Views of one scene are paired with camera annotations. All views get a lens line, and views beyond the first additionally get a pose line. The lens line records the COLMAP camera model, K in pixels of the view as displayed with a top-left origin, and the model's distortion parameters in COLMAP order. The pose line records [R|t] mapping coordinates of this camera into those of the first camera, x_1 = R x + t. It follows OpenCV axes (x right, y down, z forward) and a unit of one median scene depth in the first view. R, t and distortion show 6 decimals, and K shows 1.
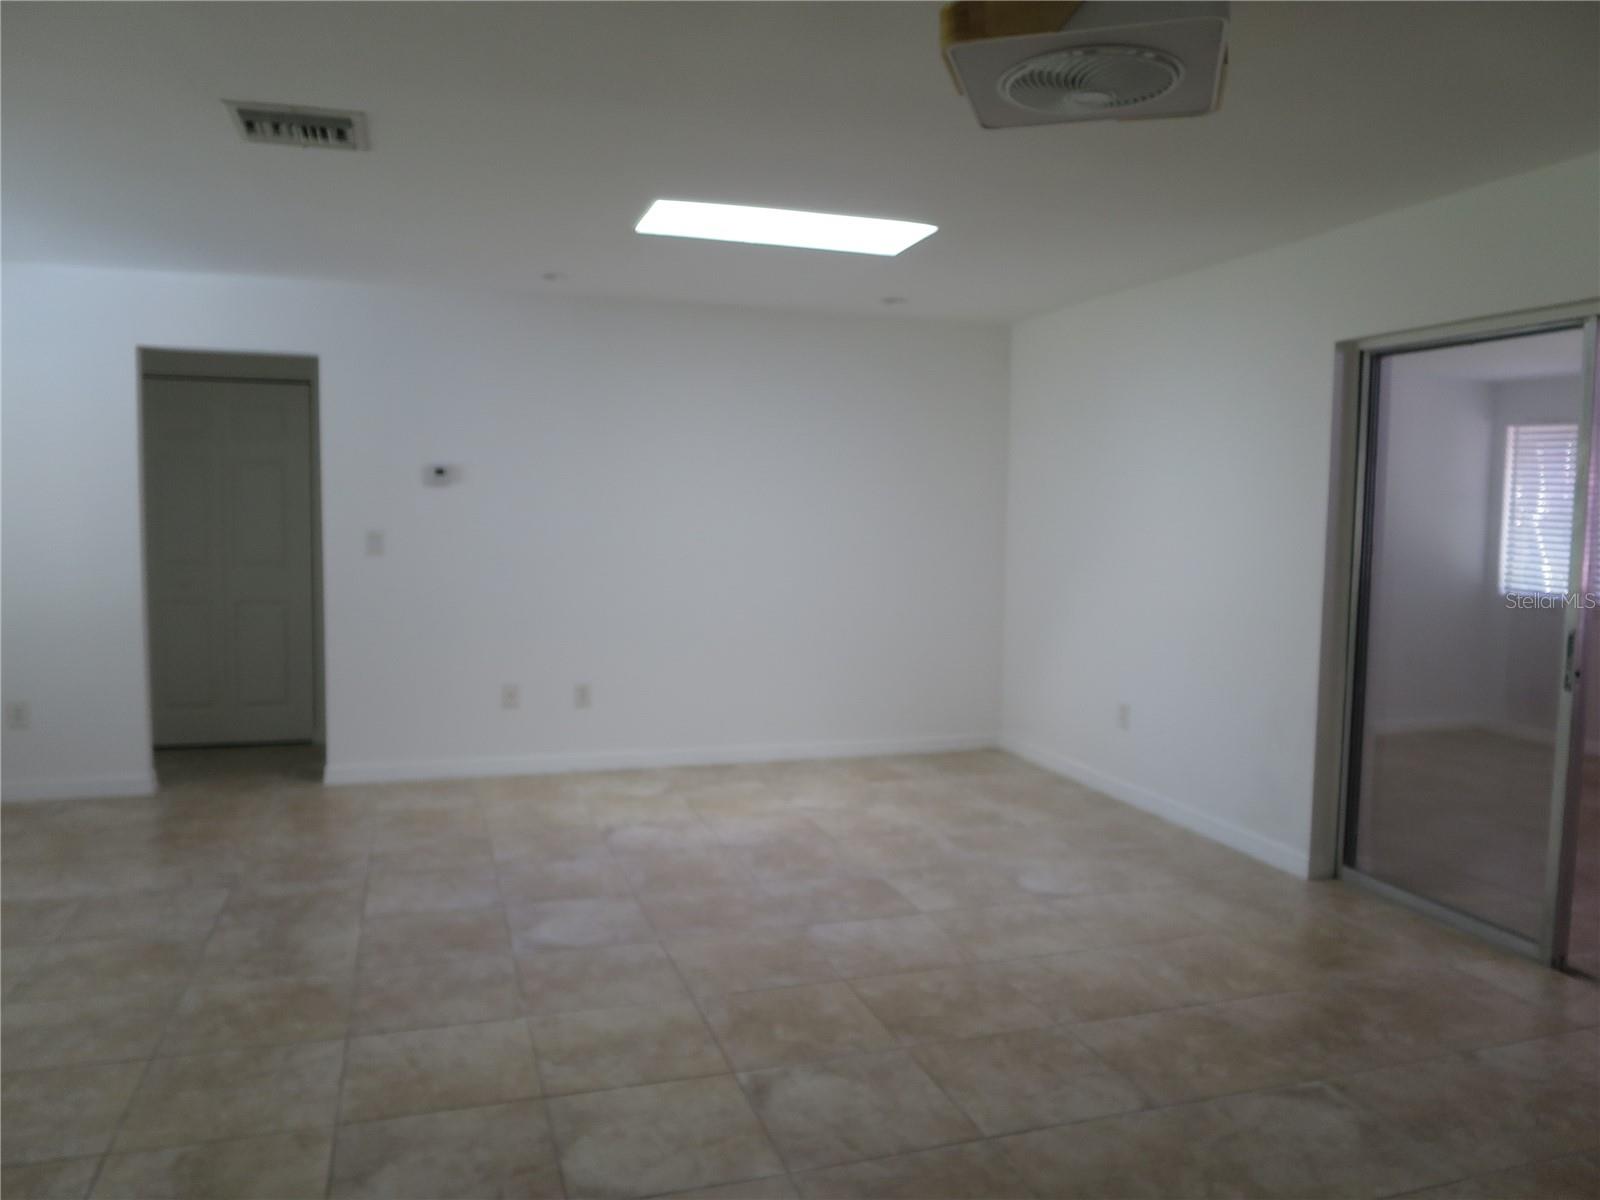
lens RADIAL K [[1162.7, 0, 800.0], [0, 1162.7, 600.0], [0, 0, 1]] dist [-0.000649, -0.000005]
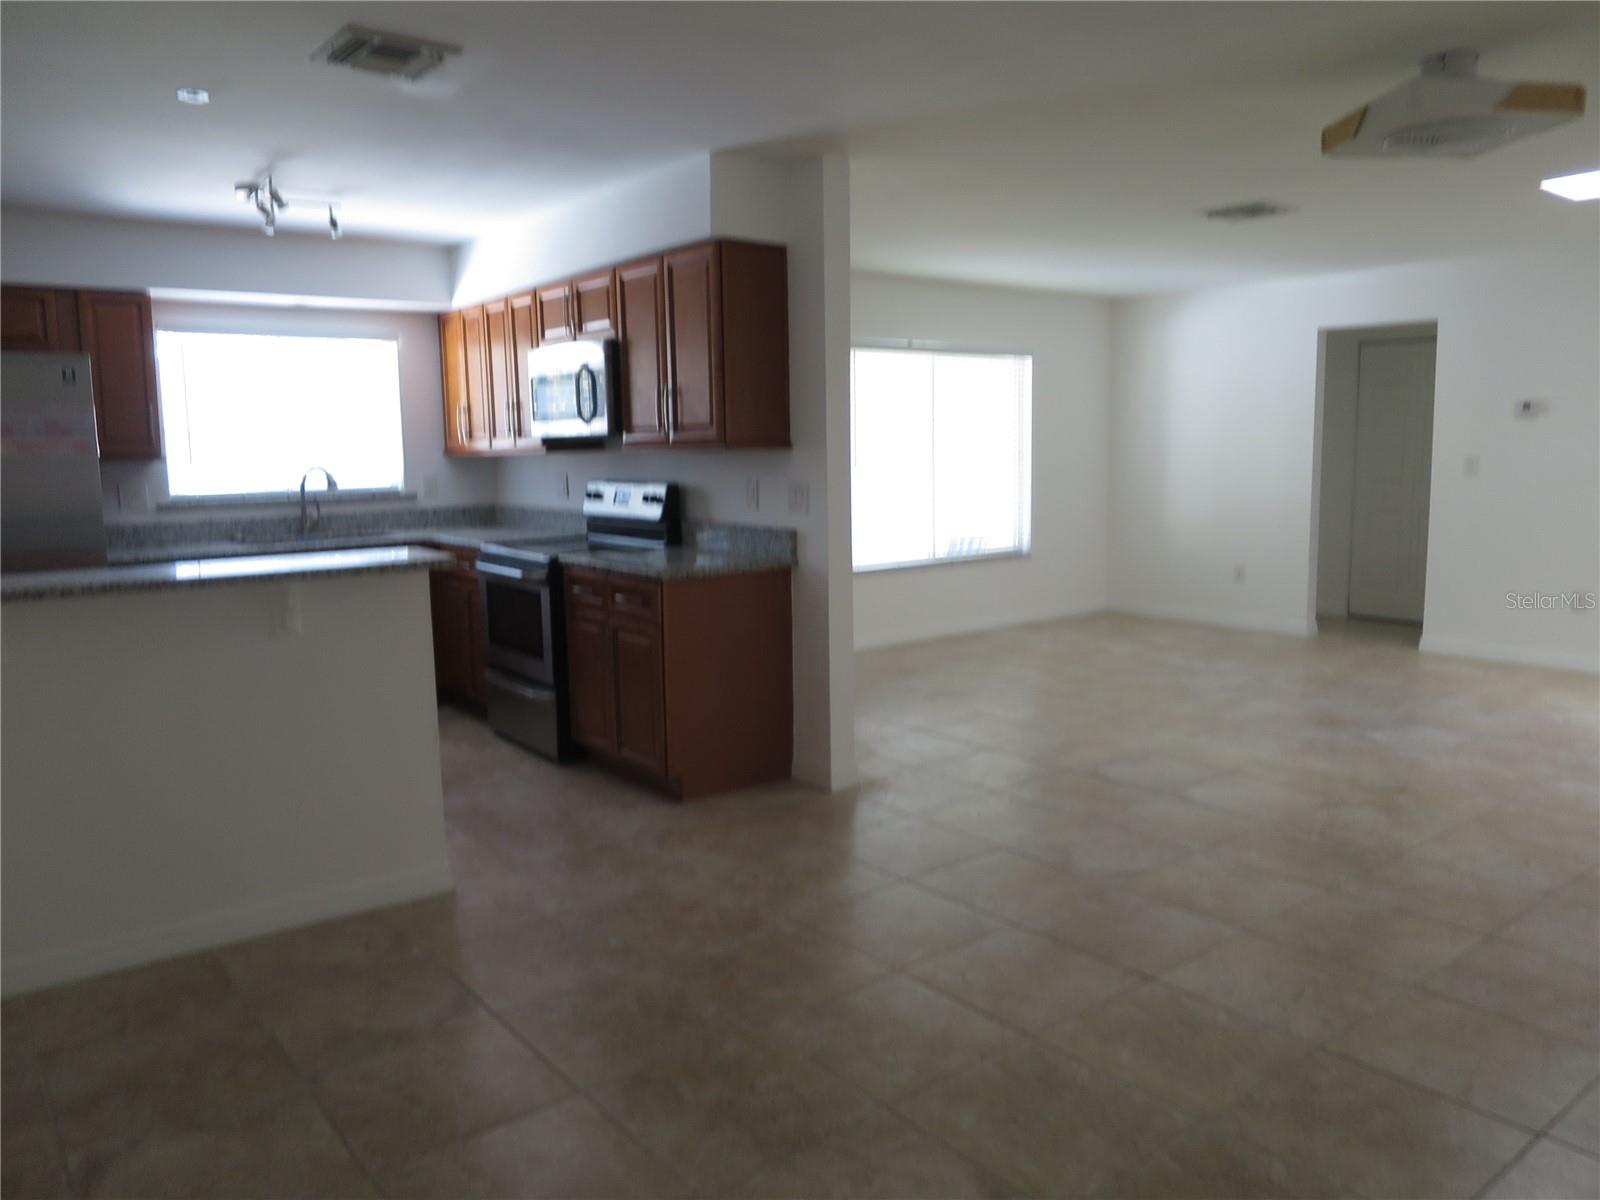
lens RADIAL K [[1162.7, 0, 800.0], [0, 1162.7, 600.0], [0, 0, 1]] dist [-0.000649, -0.000005]
pose [[0.354908, 0.106298, -0.928839, 0.552188], [-0.057331, 0.994120, 0.091863, 0.020896], [0.933142, 0.020649, 0.358915, -0.113882]]
